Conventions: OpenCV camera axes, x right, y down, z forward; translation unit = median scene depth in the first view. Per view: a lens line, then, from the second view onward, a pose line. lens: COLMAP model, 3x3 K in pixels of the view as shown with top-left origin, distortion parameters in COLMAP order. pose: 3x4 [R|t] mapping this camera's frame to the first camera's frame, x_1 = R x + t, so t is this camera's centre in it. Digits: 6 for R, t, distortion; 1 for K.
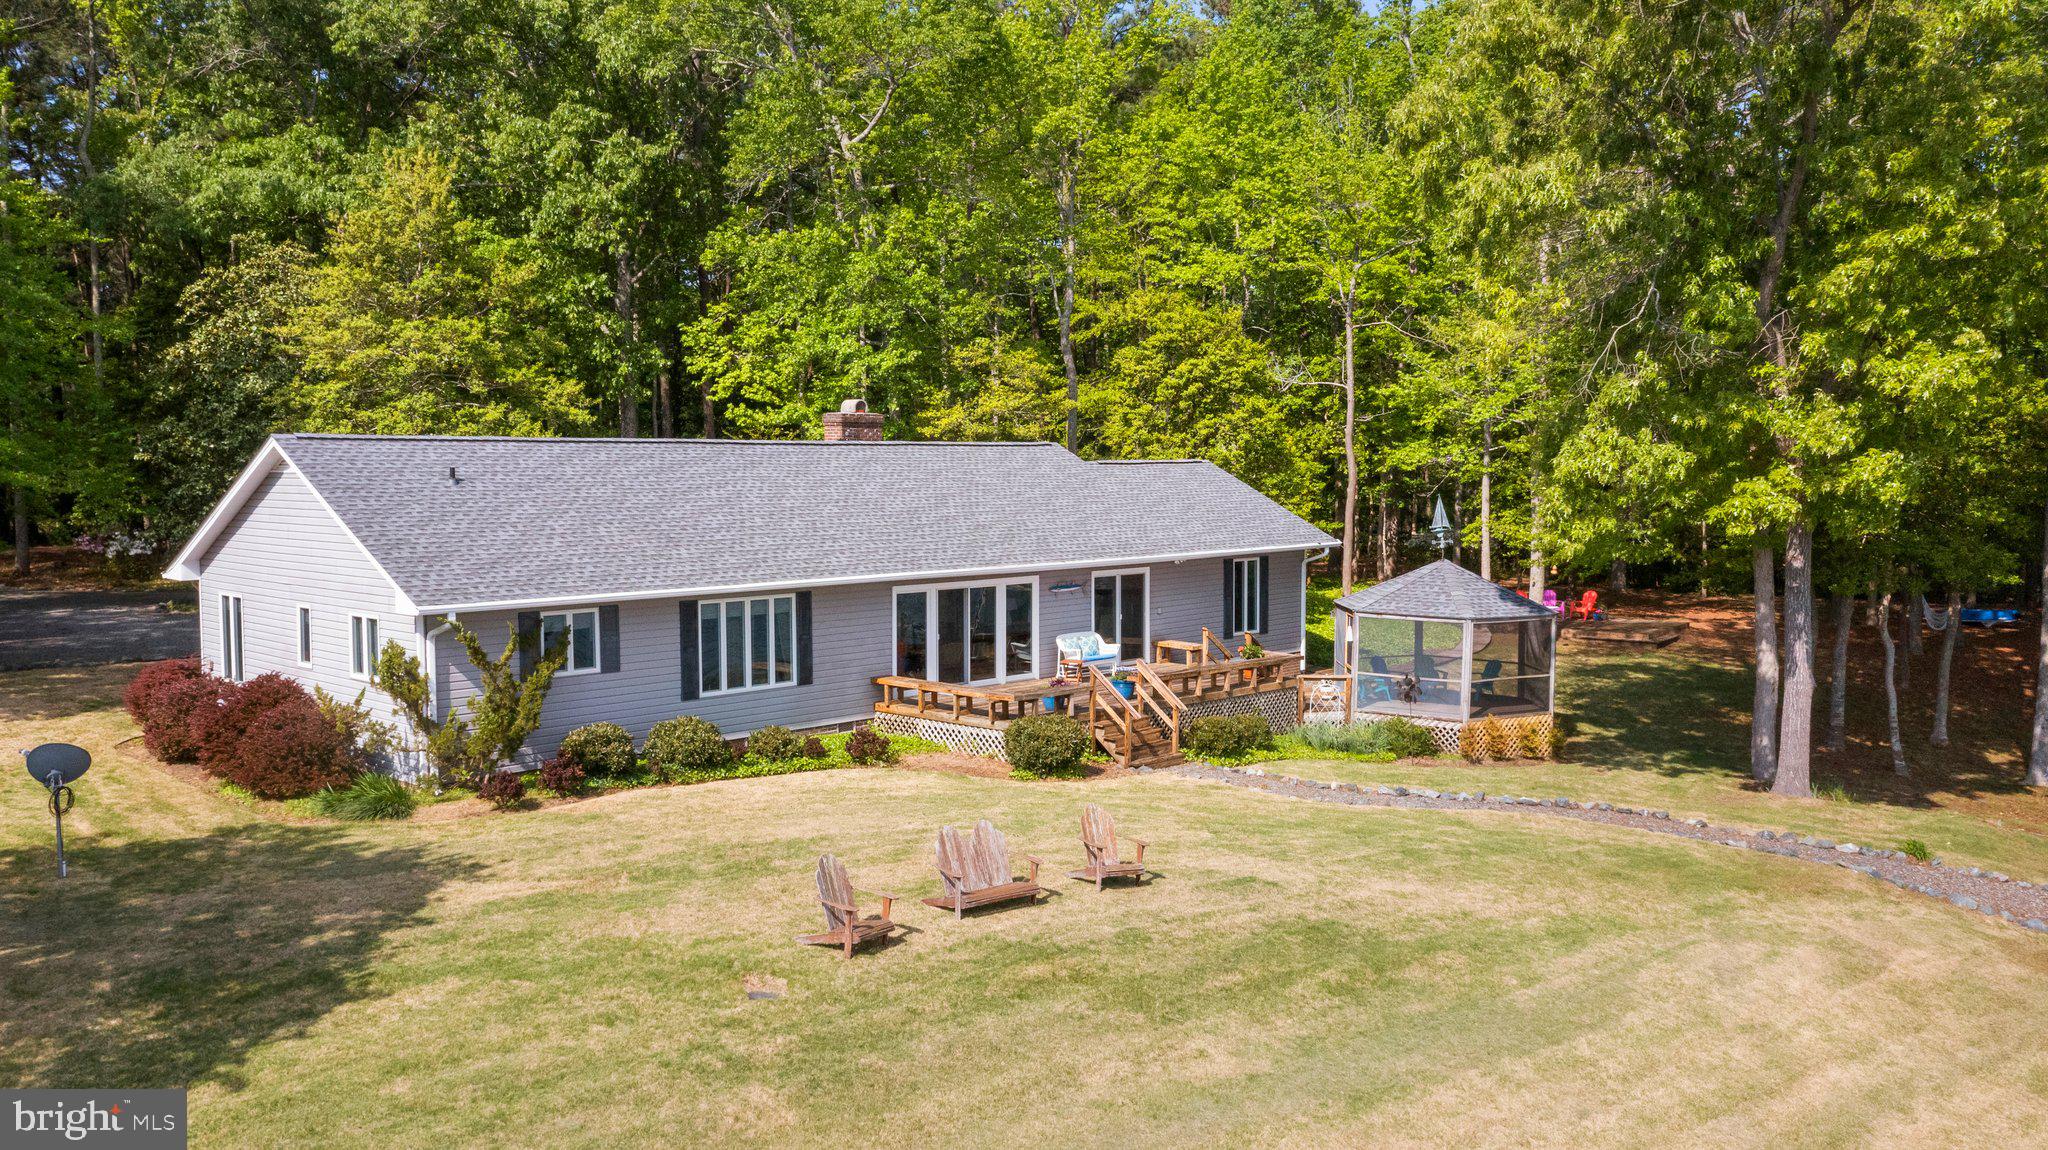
lens RADIAL K [[1660.3, 0, 1020.3], [0, 1660.3, 570.2], [0, 0, 1]] dist [-0.027759, 0.017182]
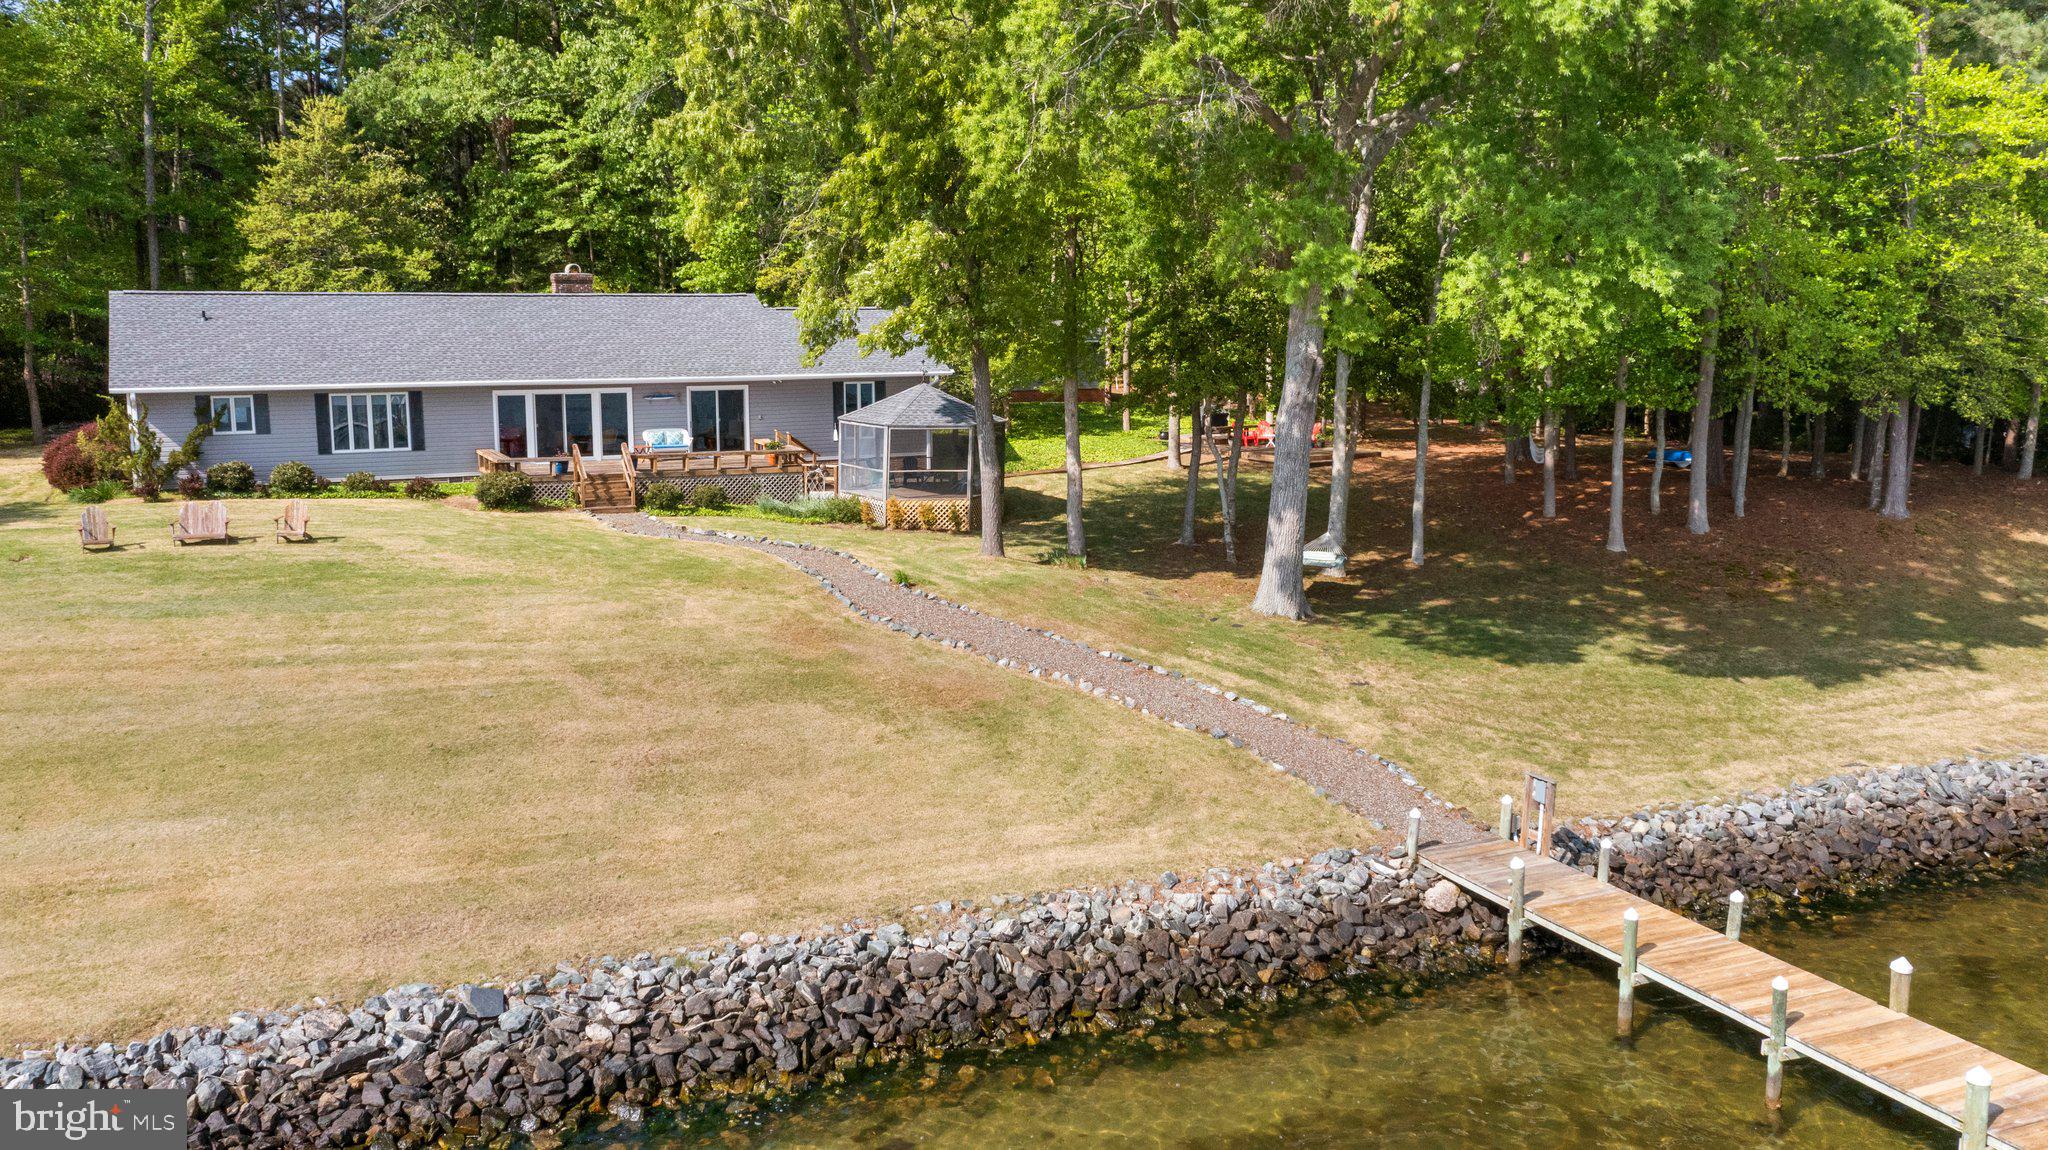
lens RADIAL K [[1660.3, 0, 1025.6], [0, 1660.3, 585.4], [0, 0, 1]] dist [-0.027759, 0.017182]
pose [[0.935216, 0.066167, -0.347840, 0.903960], [-0.029135, 0.993433, 0.110642, 0.004833], [0.352877, -0.093340, 0.931002, -0.262456]]
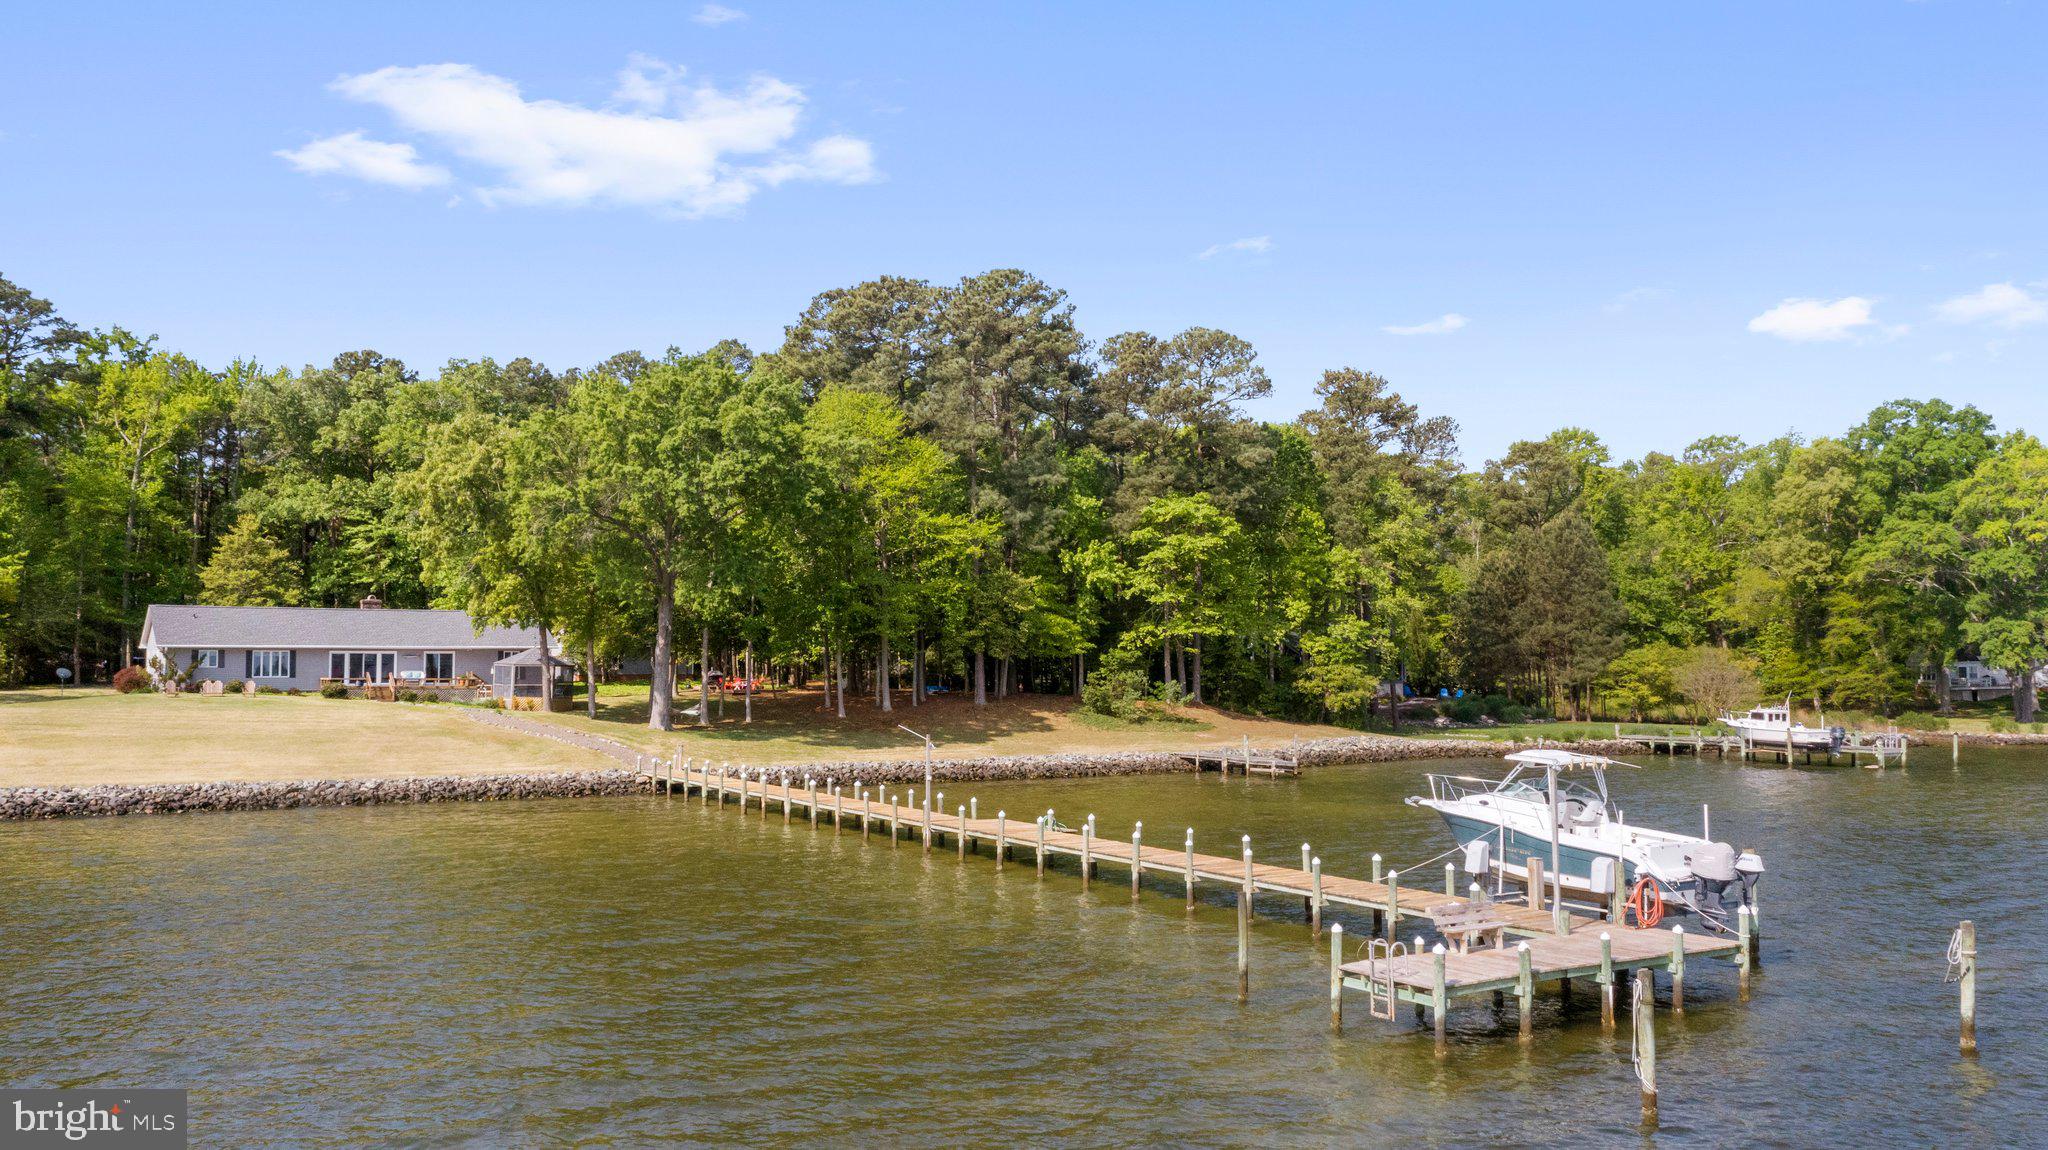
lens RADIAL K [[1660.3, 0, 1028.4], [0, 1660.3, 574.3], [0, 0, 1]] dist [-0.027759, 0.017182]
pose [[0.969232, -0.011844, -0.245862, 2.030410], [-0.017252, 0.993117, -0.115851, 0.209797], [0.245542, 0.116528, 0.962357, -1.799976]]
